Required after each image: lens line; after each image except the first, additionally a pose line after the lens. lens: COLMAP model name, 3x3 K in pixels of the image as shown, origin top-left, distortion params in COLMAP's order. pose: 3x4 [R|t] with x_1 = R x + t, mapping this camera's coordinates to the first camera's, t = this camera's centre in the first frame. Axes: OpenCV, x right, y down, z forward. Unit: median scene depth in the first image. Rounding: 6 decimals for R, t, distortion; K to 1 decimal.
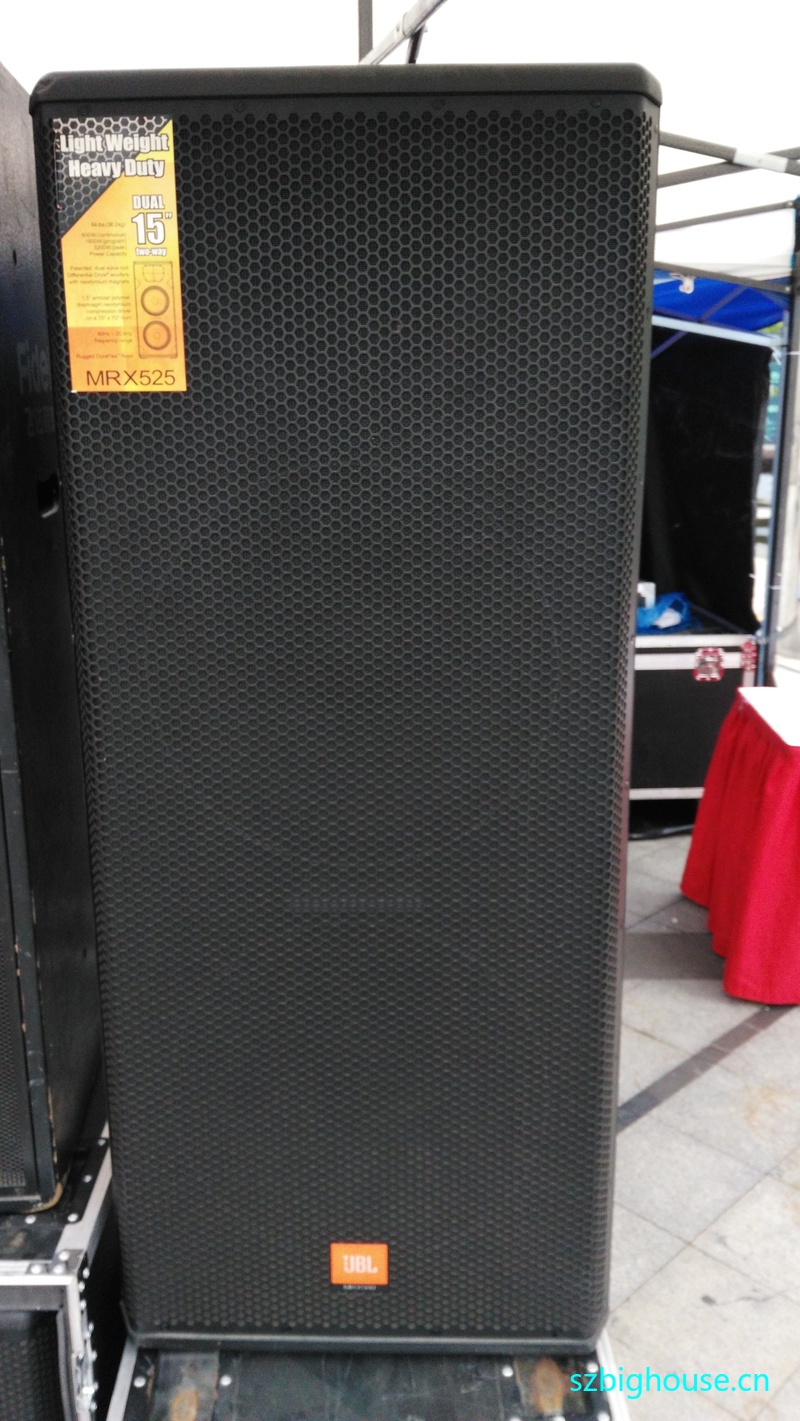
lens RADIAL K [[1130.4, 0, 400.0], [0, 1130.4, 710.5], [0, 0, 1]] dist [0.119172, -0.258139]
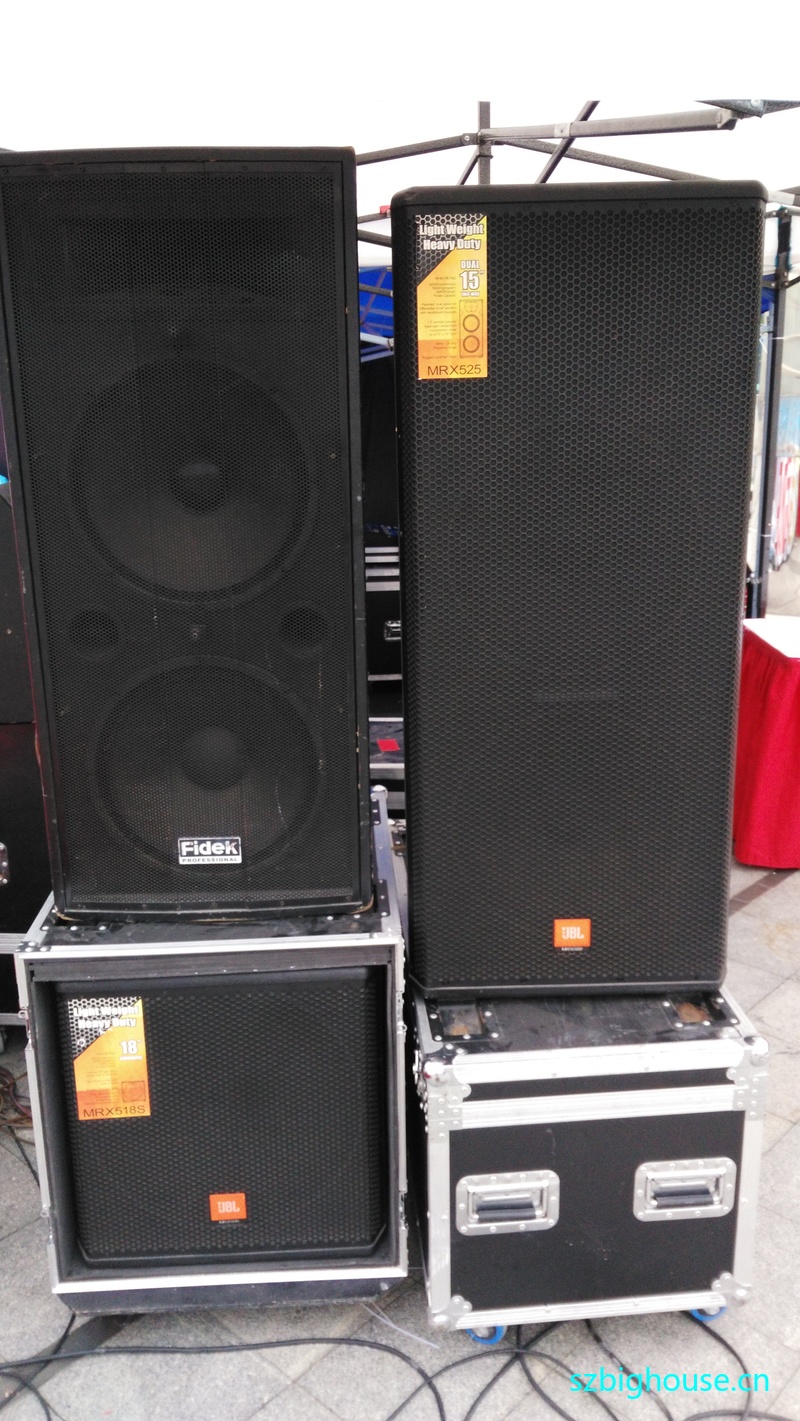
lens RADIAL K [[1130.4, 0, 400.0], [0, 1130.4, 710.5], [0, 0, 1]] dist [0.119172, -0.258139]
pose [[0.998841, -0.027868, 0.039238, -0.392358], [0.027367, 0.999538, 0.013246, 0.181208], [-0.039589, -0.012157, 0.999142, -0.663822]]
